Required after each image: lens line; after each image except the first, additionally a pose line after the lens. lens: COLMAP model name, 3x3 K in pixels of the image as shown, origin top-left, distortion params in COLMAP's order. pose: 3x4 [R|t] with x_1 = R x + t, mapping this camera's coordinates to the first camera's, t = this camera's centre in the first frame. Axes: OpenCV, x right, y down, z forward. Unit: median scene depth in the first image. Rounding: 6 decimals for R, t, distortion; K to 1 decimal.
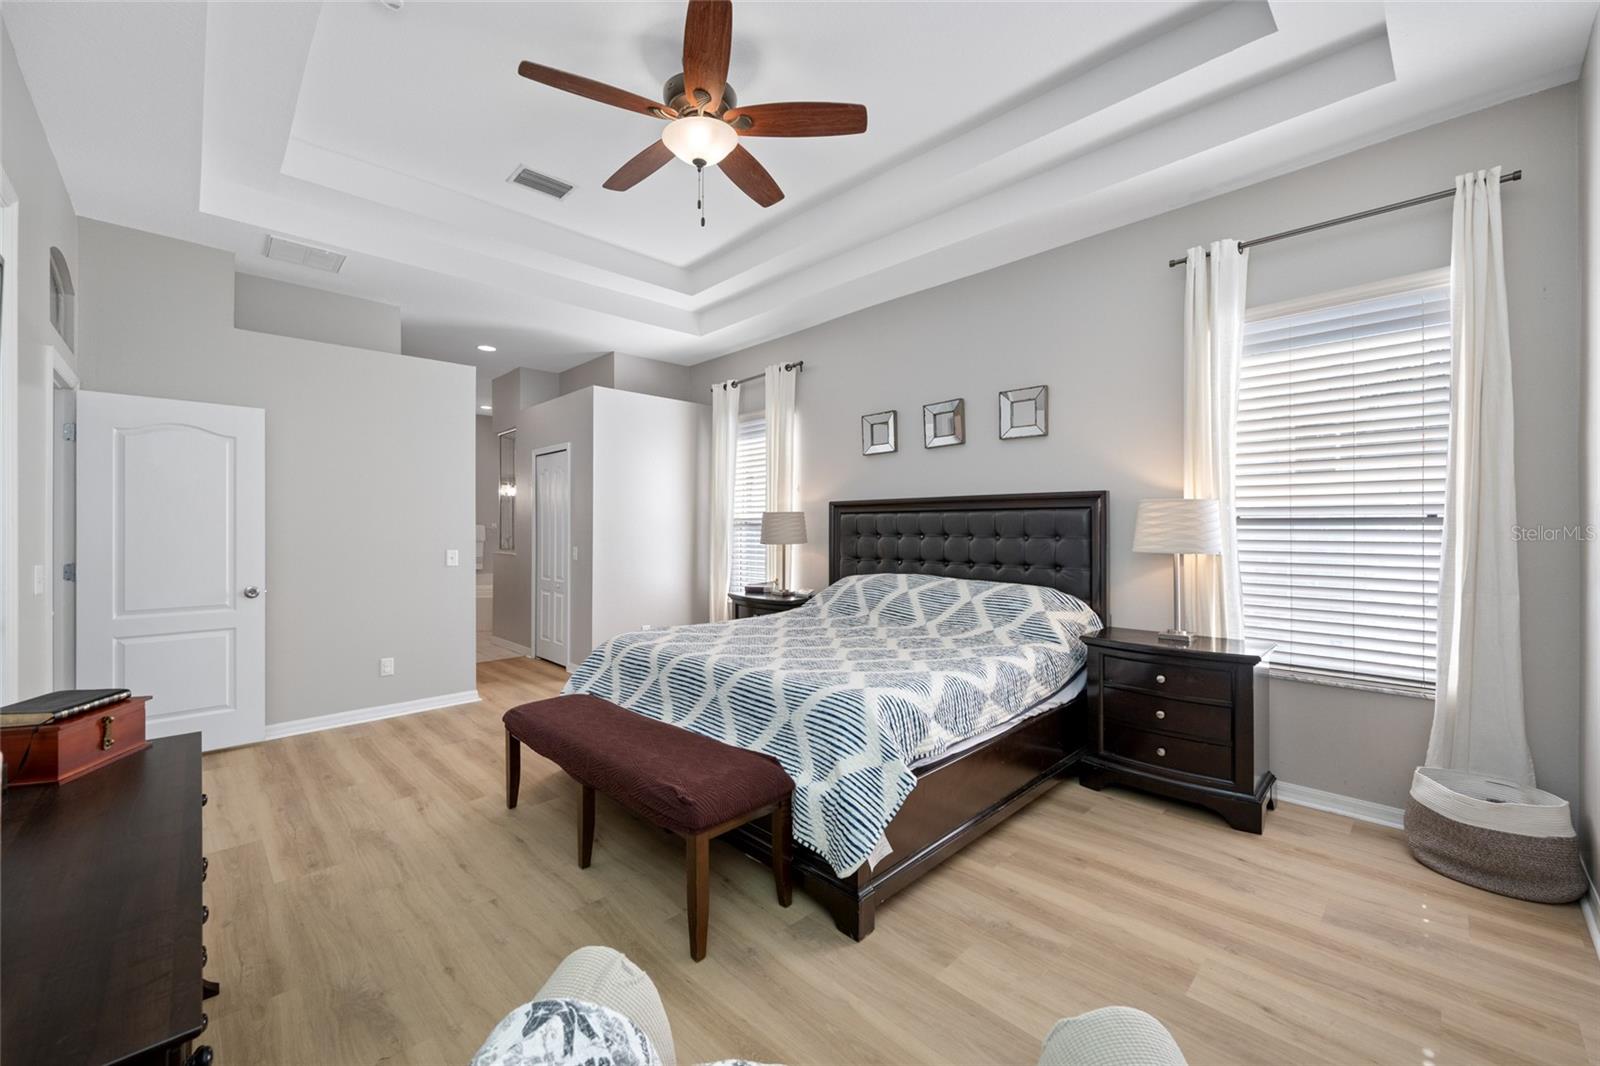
lens RADIAL K [[636.5, 0, 799.1], [0, 636.5, 526.7], [0, 0, 1]] dist [-0.001299, 0.000000]
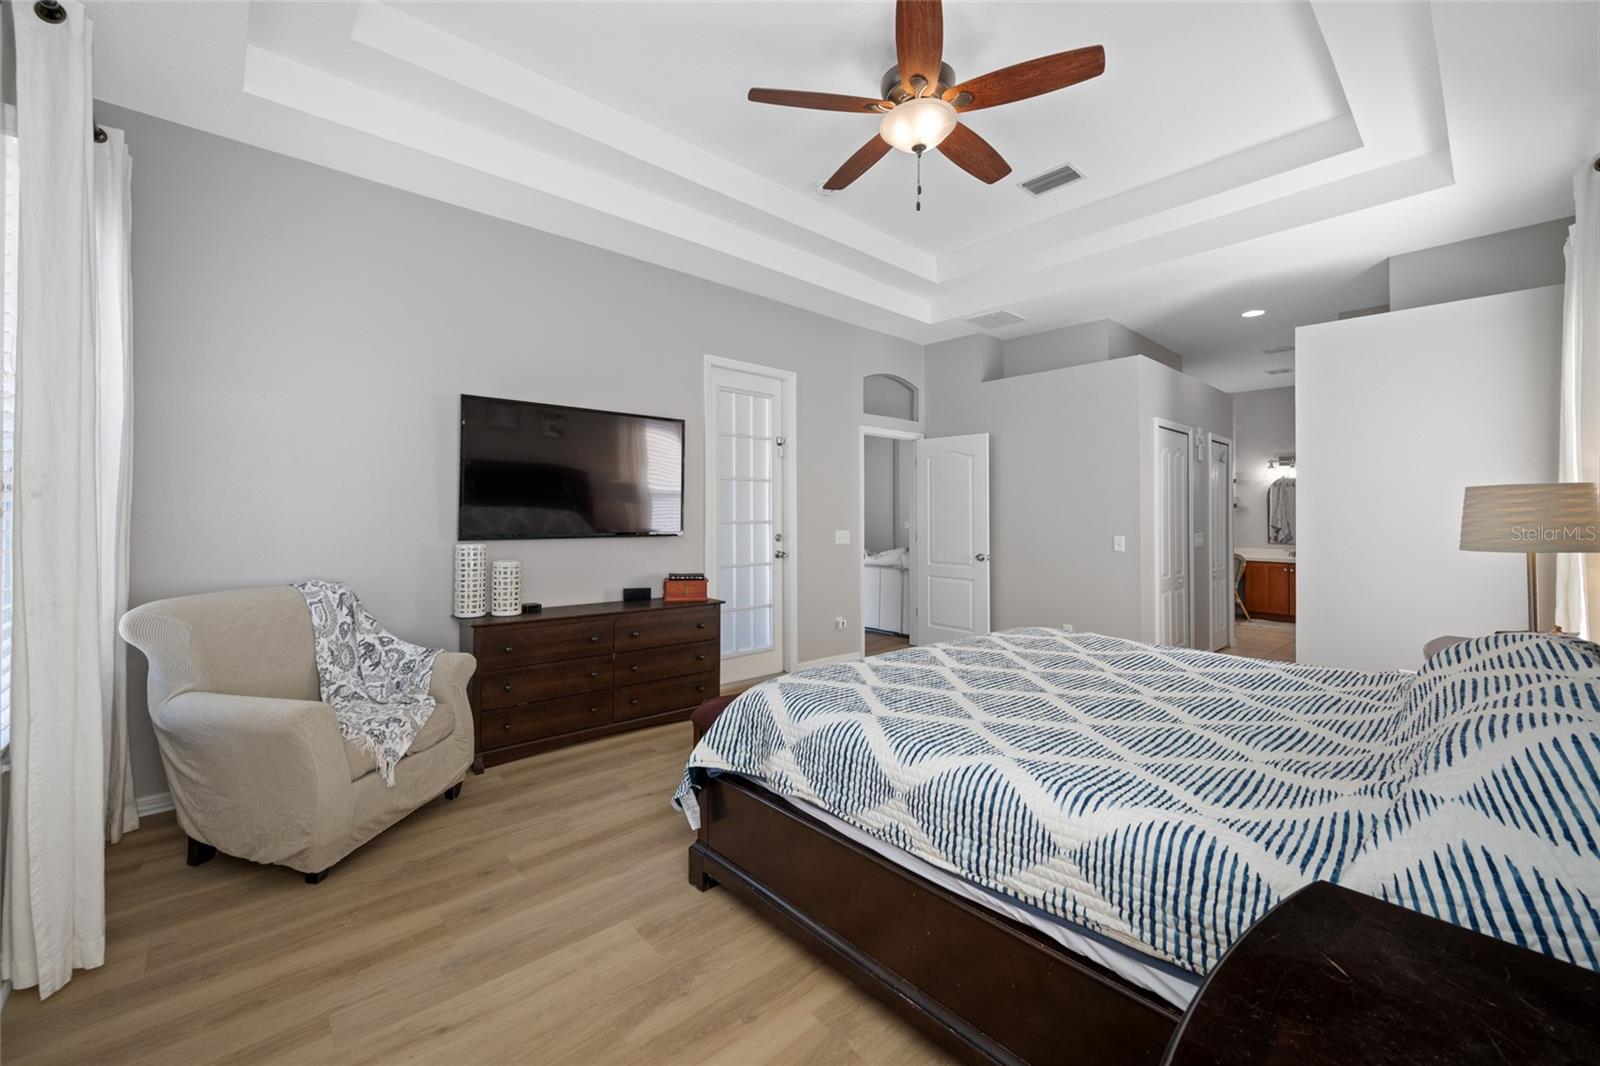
lens RADIAL K [[629.3, 0, 818.3], [0, 629.3, 509.5], [0, 0, 1]] dist [-0.000669, -0.000041]
pose [[-0.017203, -0.004148, -0.999843, 0.797067], [-0.006613, 0.999970, -0.004035, 0.000144], [0.999830, 0.006542, -0.017230, 0.826327]]
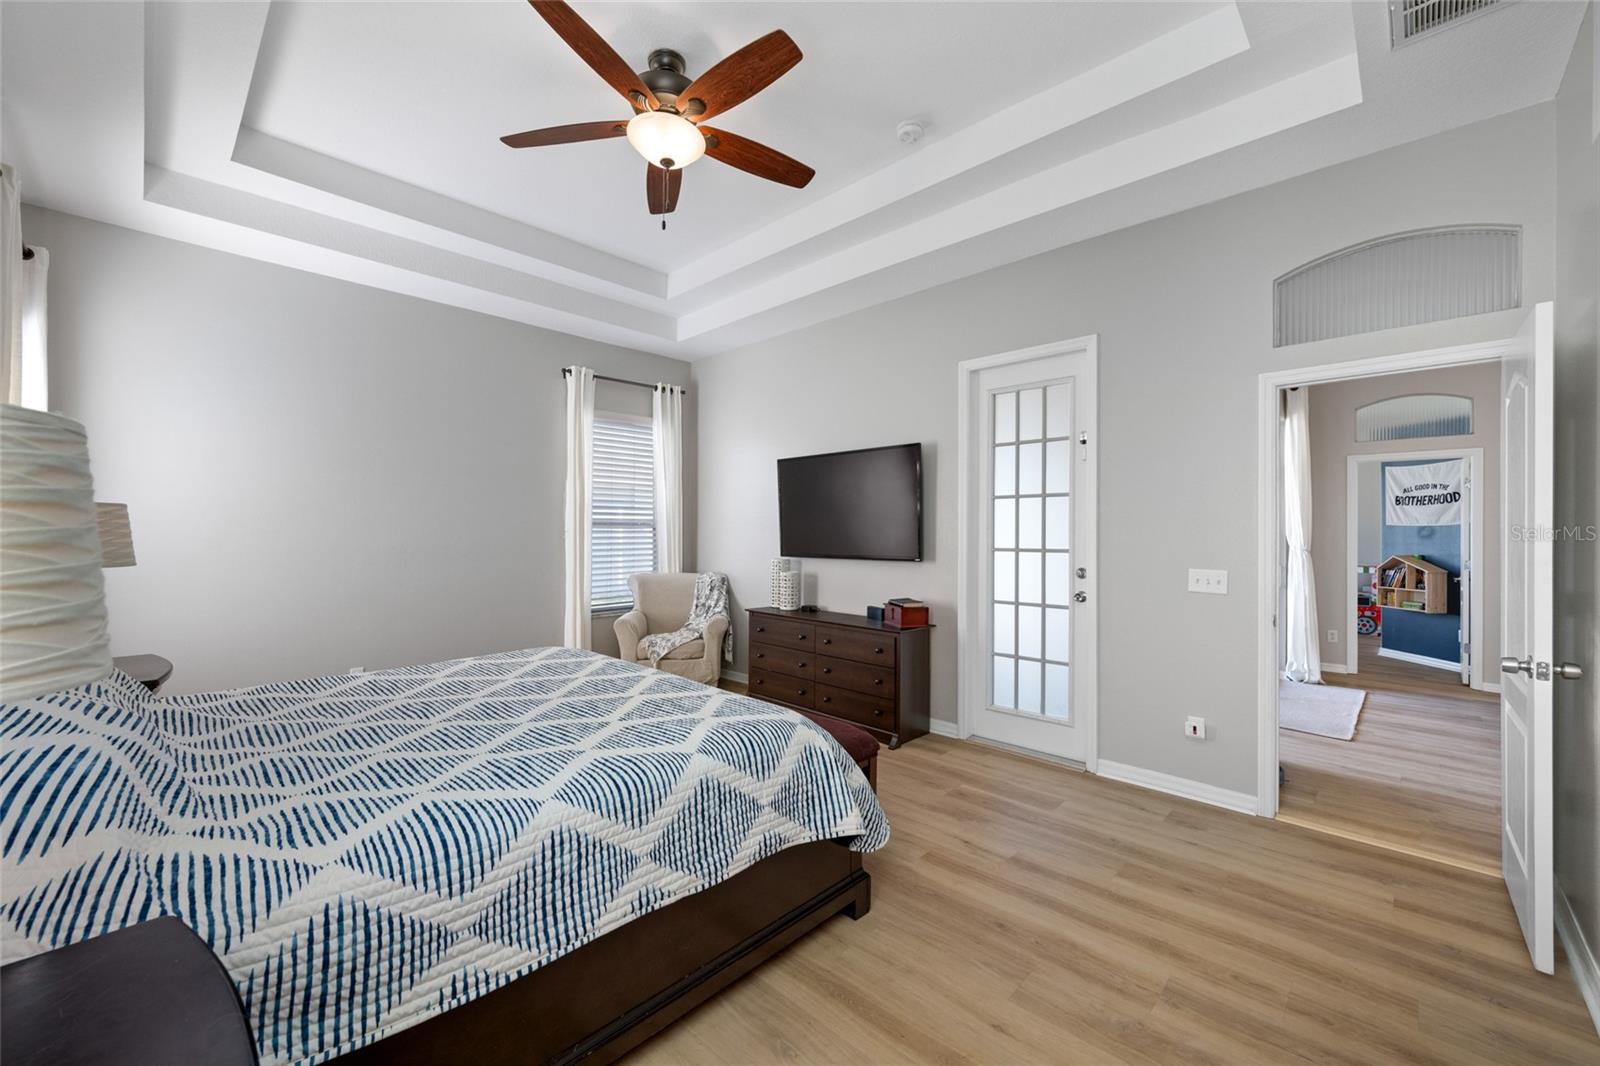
lens RADIAL K [[632.4, 0, 810.8], [0, 632.4, 529.4], [0, 0, 1]] dist [-0.002291, -0.000144]
pose [[-0.998558, -0.001637, -0.053661, -0.317259], [-0.001155, 0.999959, -0.009025, -0.002158], [0.053673, -0.008950, -0.998518, 1.886500]]
